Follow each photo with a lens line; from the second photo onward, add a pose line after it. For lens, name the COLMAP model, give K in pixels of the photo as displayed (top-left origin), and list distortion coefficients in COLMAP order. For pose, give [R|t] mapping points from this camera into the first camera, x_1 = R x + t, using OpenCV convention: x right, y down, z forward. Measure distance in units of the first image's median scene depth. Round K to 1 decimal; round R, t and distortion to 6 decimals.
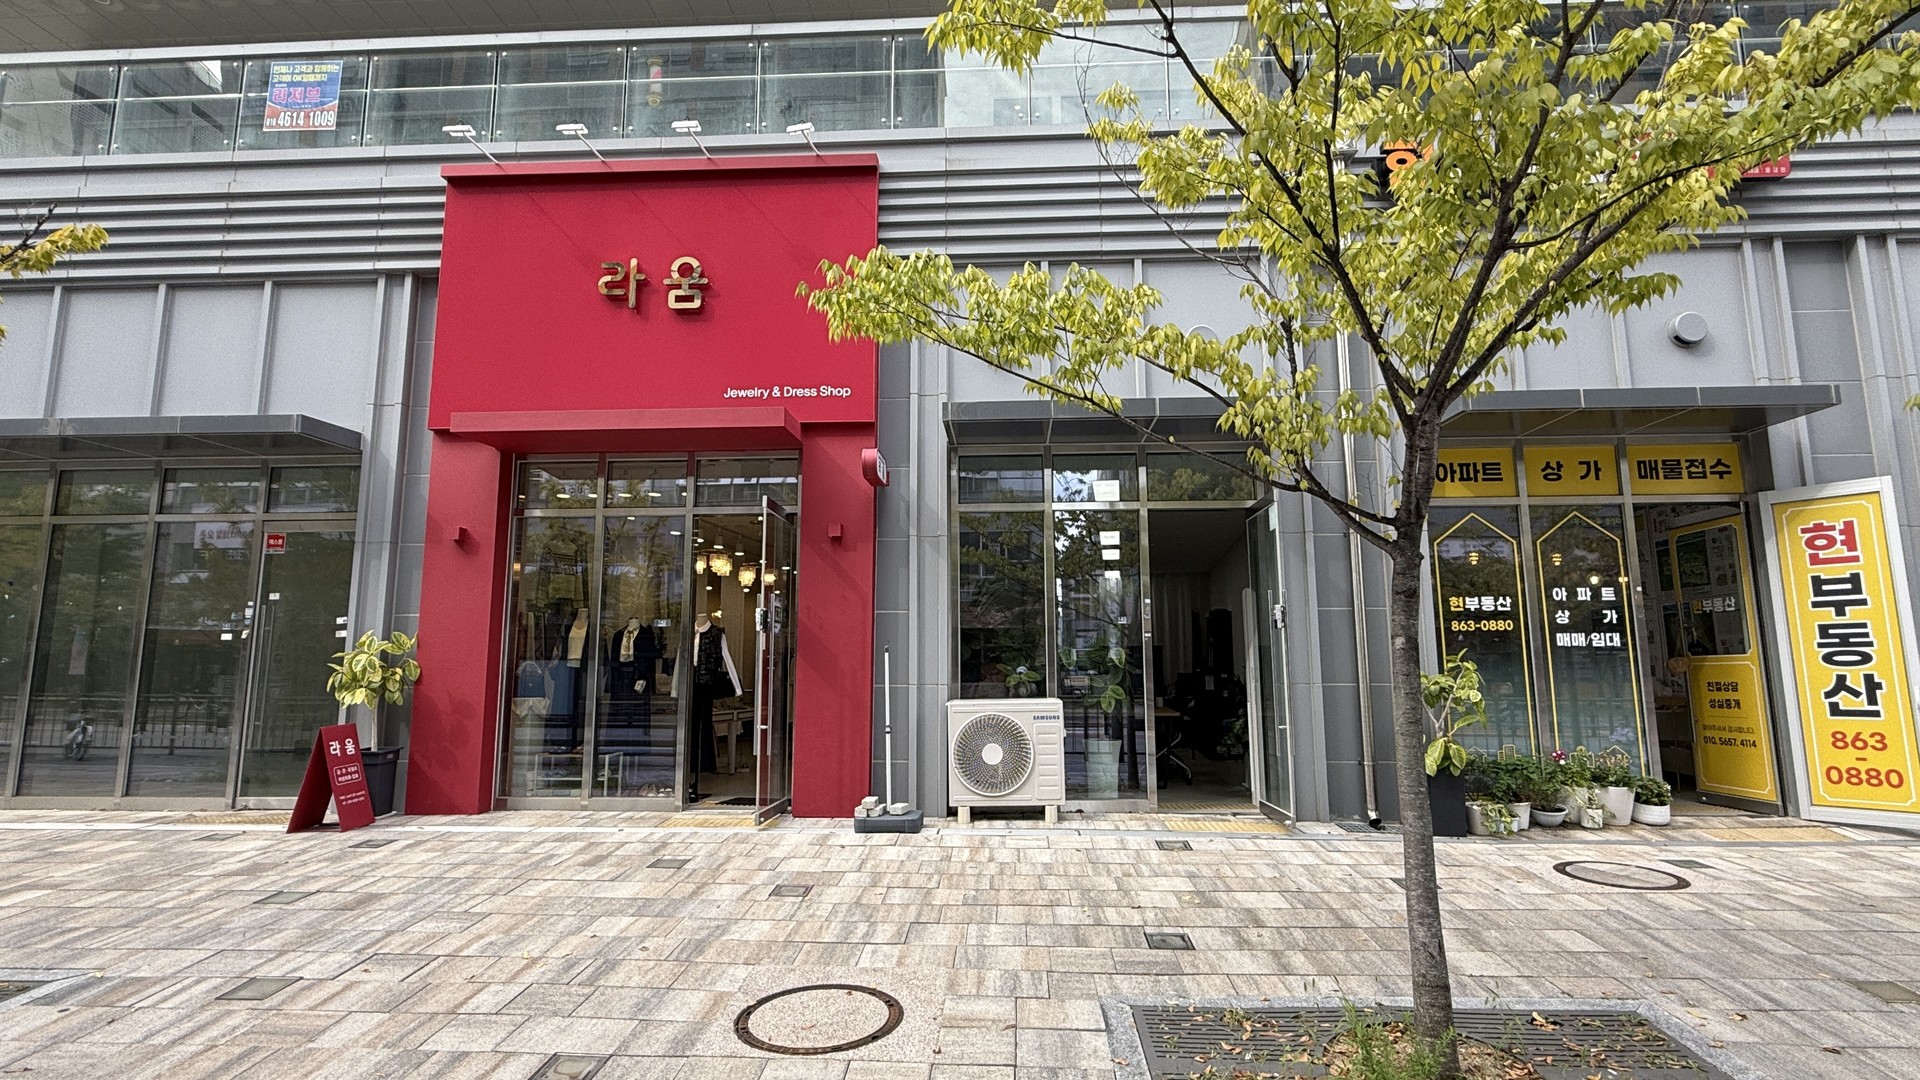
lens RADIAL K [[913.7, 0, 960.0], [0, 913.7, 540.0], [0, 0, 1]] dist [-0.001664, -0.000183]
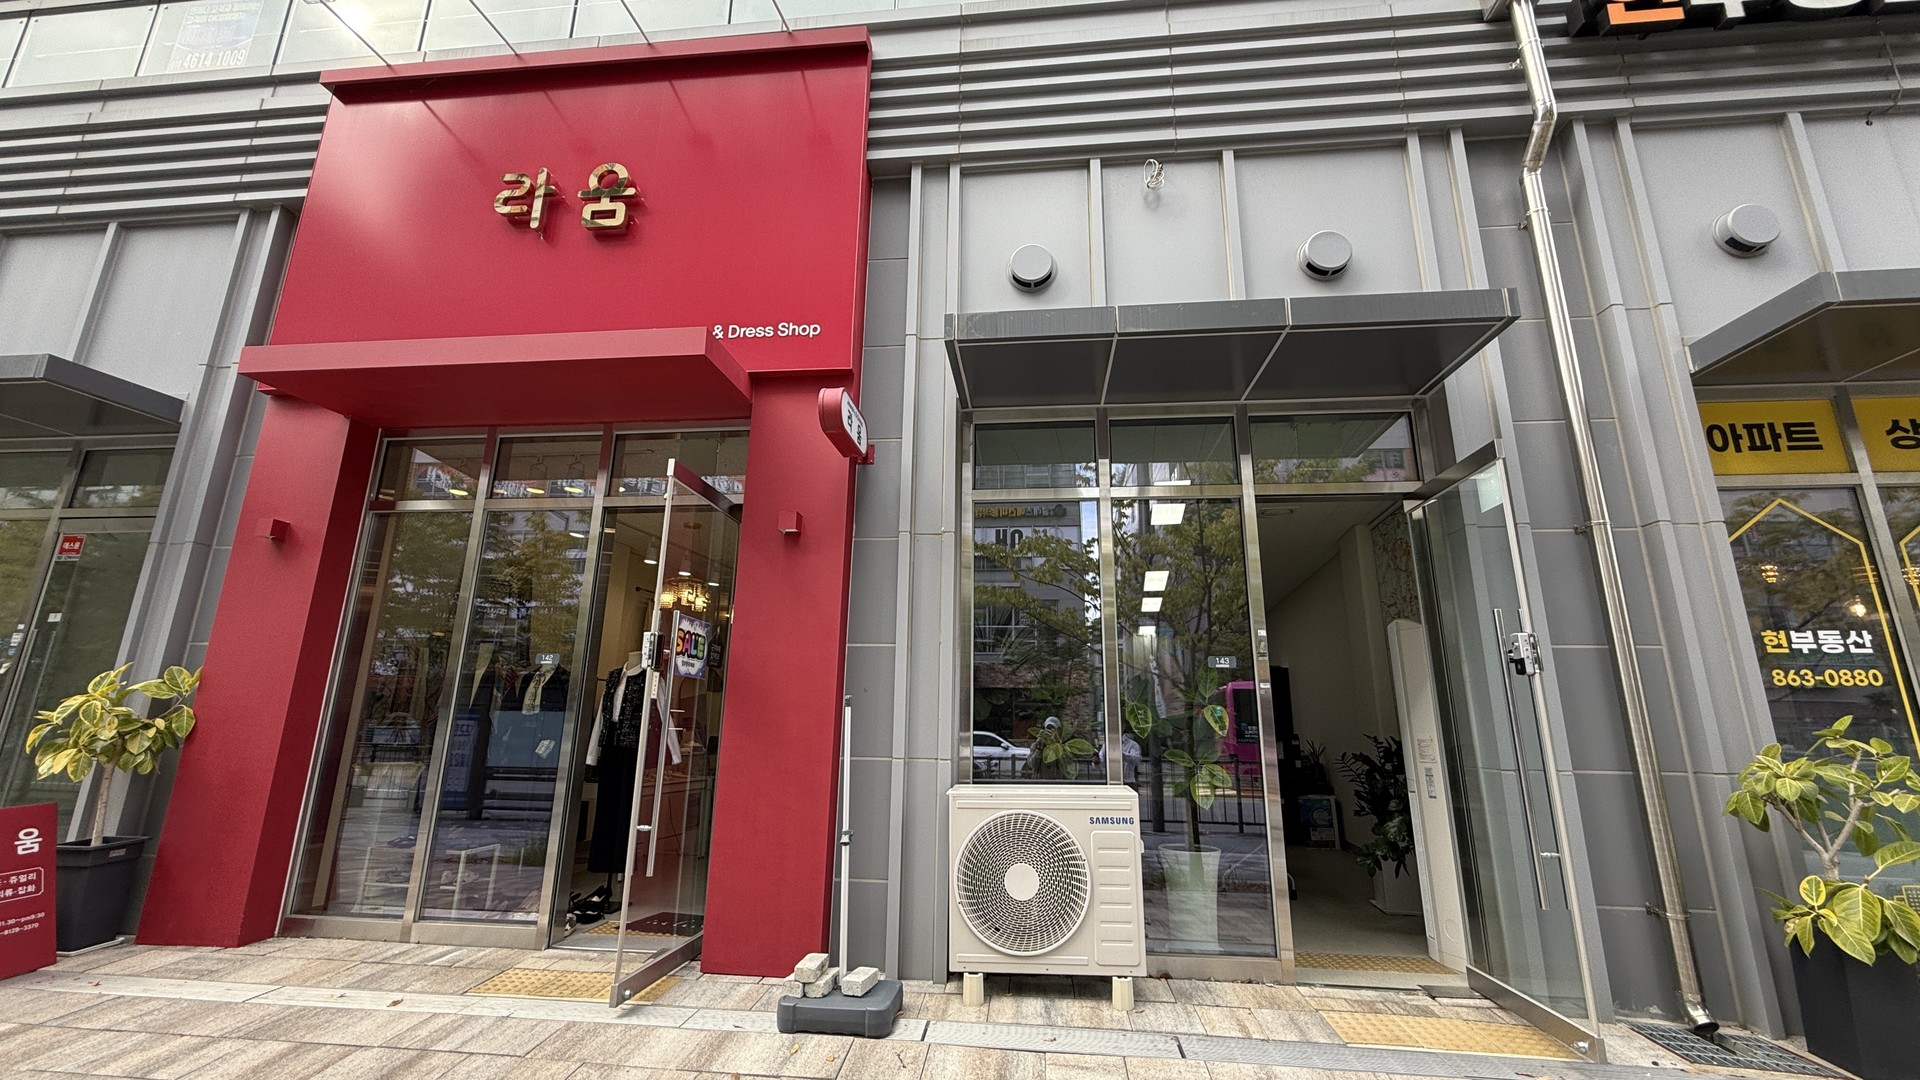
lens RADIAL K [[763.1, 0, 954.9], [0, 763.1, 535.6], [0, 0, 1]] dist [0.001827, -0.000336]
pose [[0.998630, 0.004552, -0.052128, 0.015533], [-0.009954, 0.994543, -0.103855, 0.056590], [0.051371, 0.104232, 0.993225, 0.441731]]
